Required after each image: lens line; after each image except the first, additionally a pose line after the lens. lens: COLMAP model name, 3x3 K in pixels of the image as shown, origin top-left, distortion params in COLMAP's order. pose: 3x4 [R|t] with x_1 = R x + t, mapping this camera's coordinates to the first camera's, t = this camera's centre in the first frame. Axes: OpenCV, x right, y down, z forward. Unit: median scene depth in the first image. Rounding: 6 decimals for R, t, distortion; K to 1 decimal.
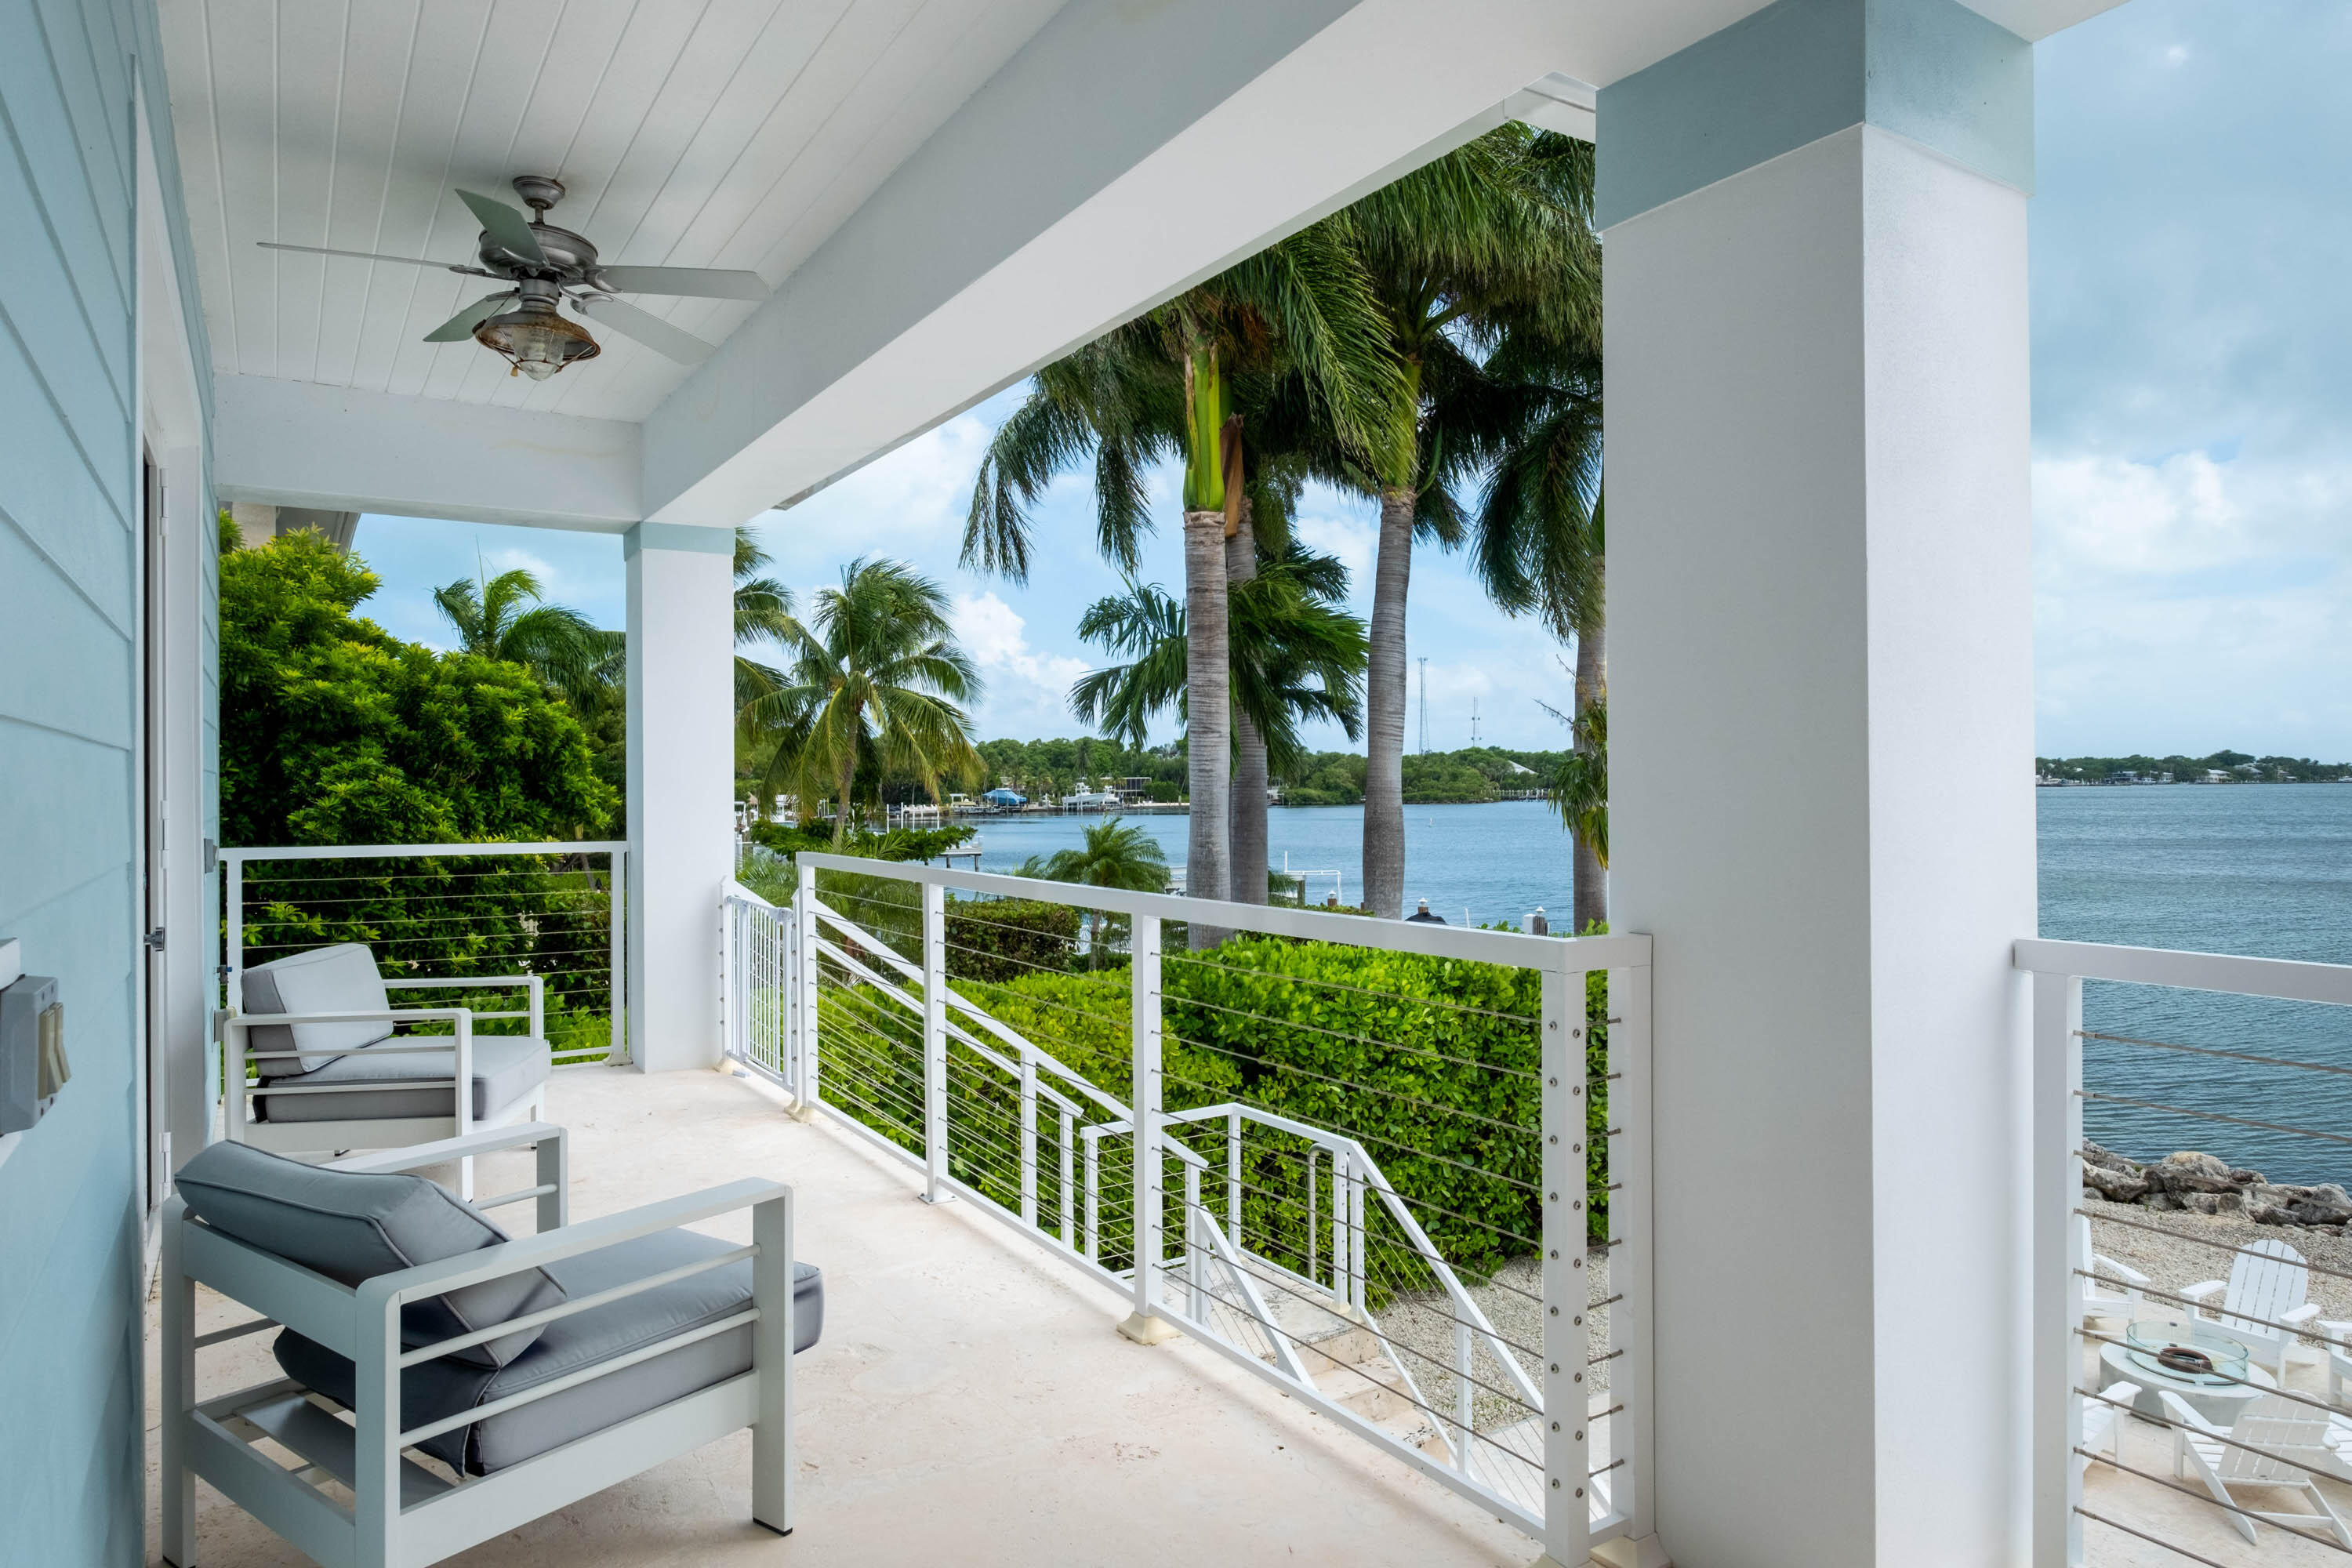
lens RADIAL K [[1404.1, 0, 1160.4], [0, 1404.1, 786.0], [0, 0, 1]] dist [-0.007940, -0.000792]
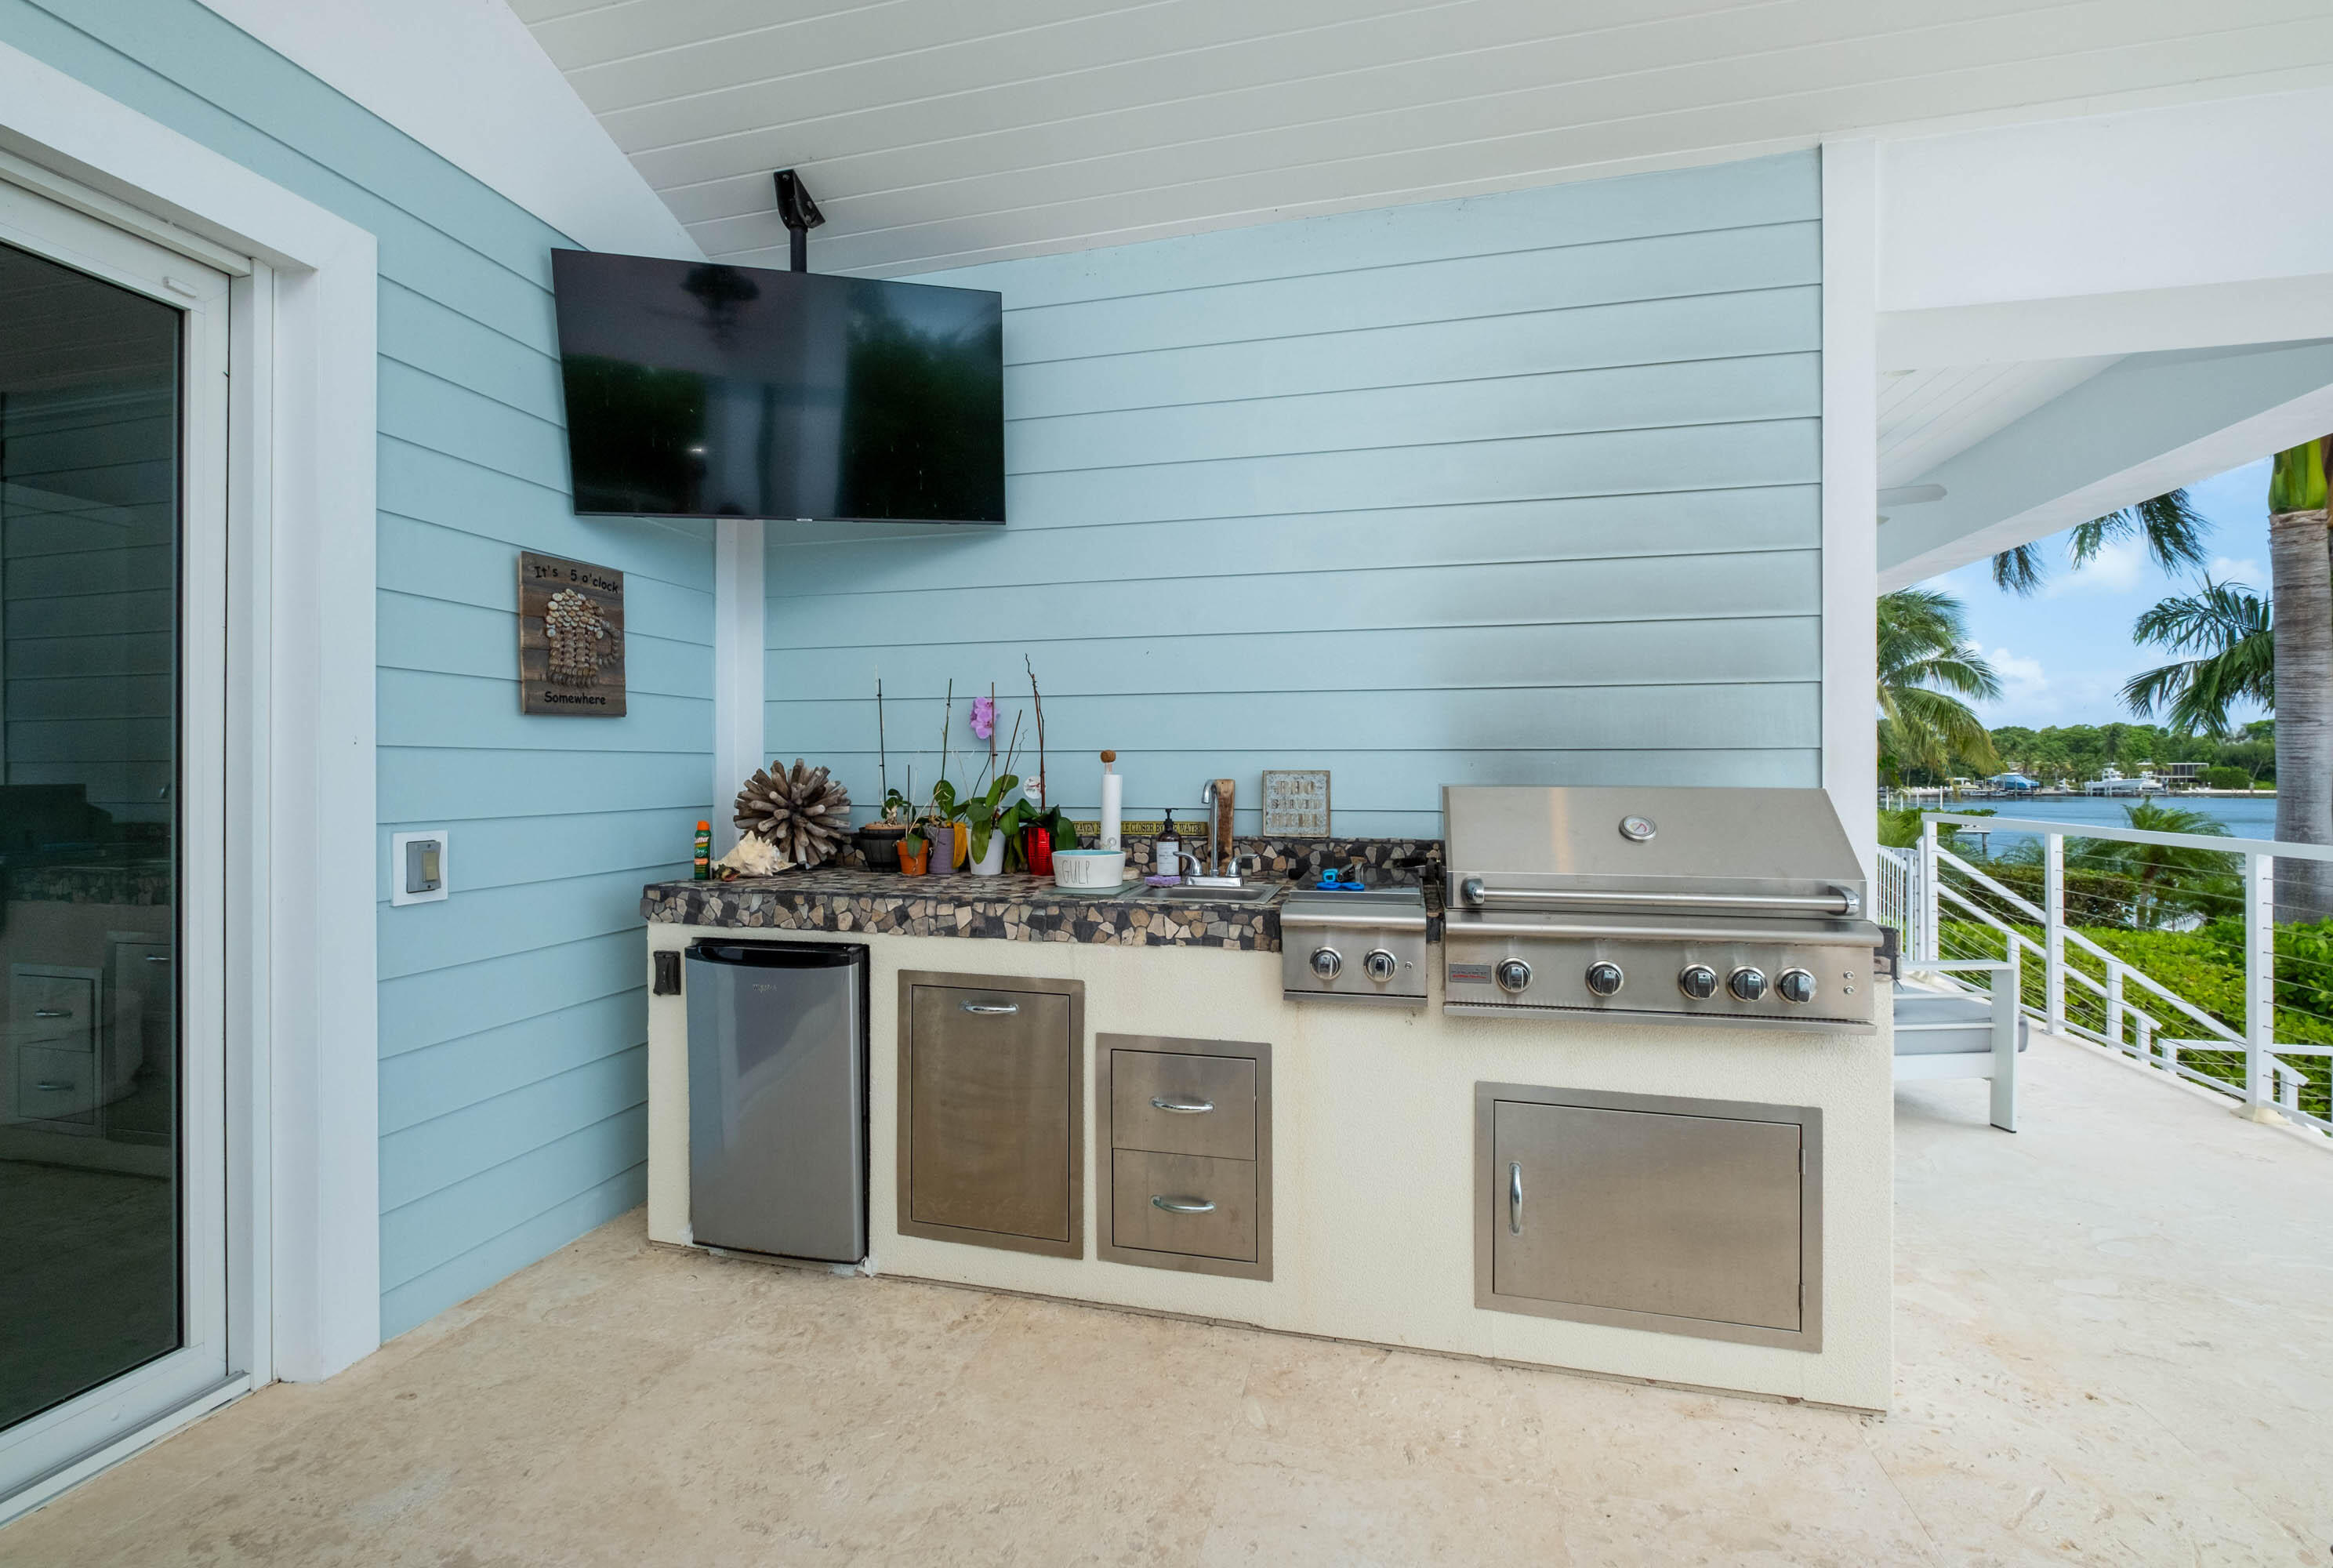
lens RADIAL K [[1032.3, 0, 1142.7], [0, 1032.3, 767.8], [0, 0, 1]] dist [-0.004072, -0.001041]
pose [[0.689411, 0.003326, -0.724362, -0.007839], [-0.004144, 0.999991, 0.000647, -0.000256], [0.724358, 0.002555, 0.689419, -0.138379]]
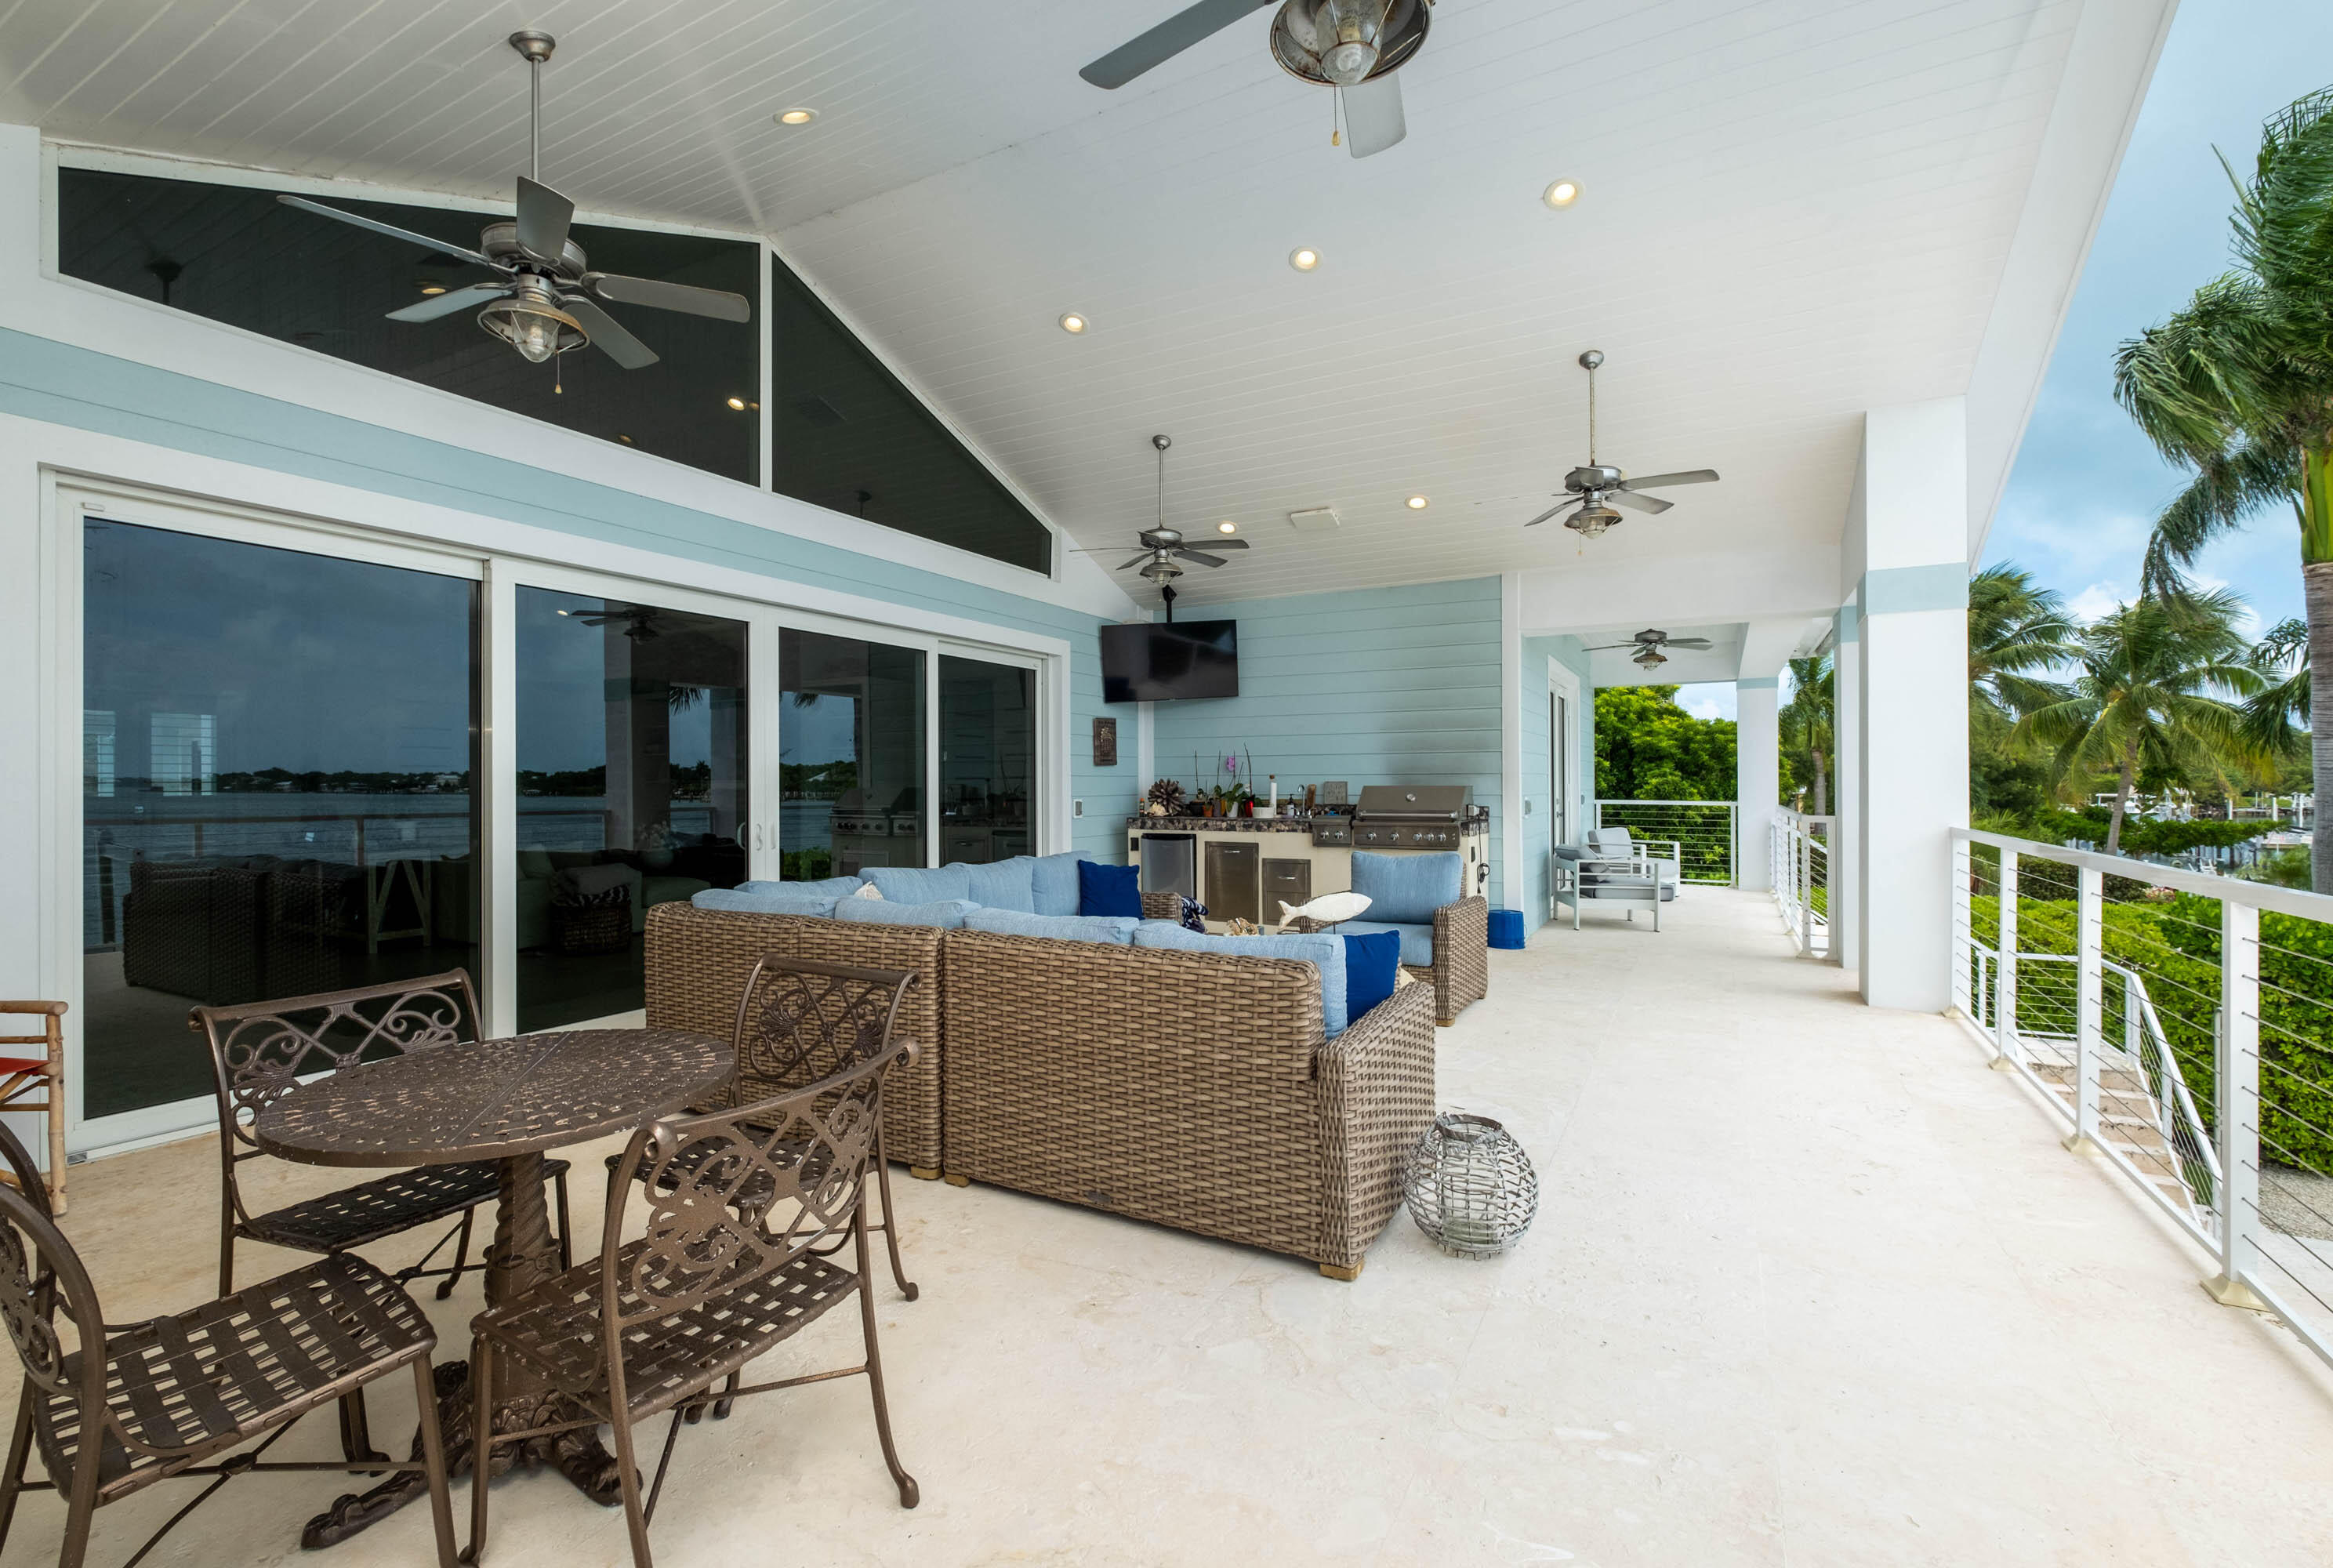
lens RADIAL K [[1032.3, 0, 1153.5], [0, 1032.3, 783.2], [0, 0, 1]] dist [-0.004072, -0.001041]
pose [[0.488083, 0.002109, -0.872795, 0.287844], [0.001127, 0.999995, 0.003047, -0.000439], [0.872796, -0.002471, 0.488078, -0.329160]]
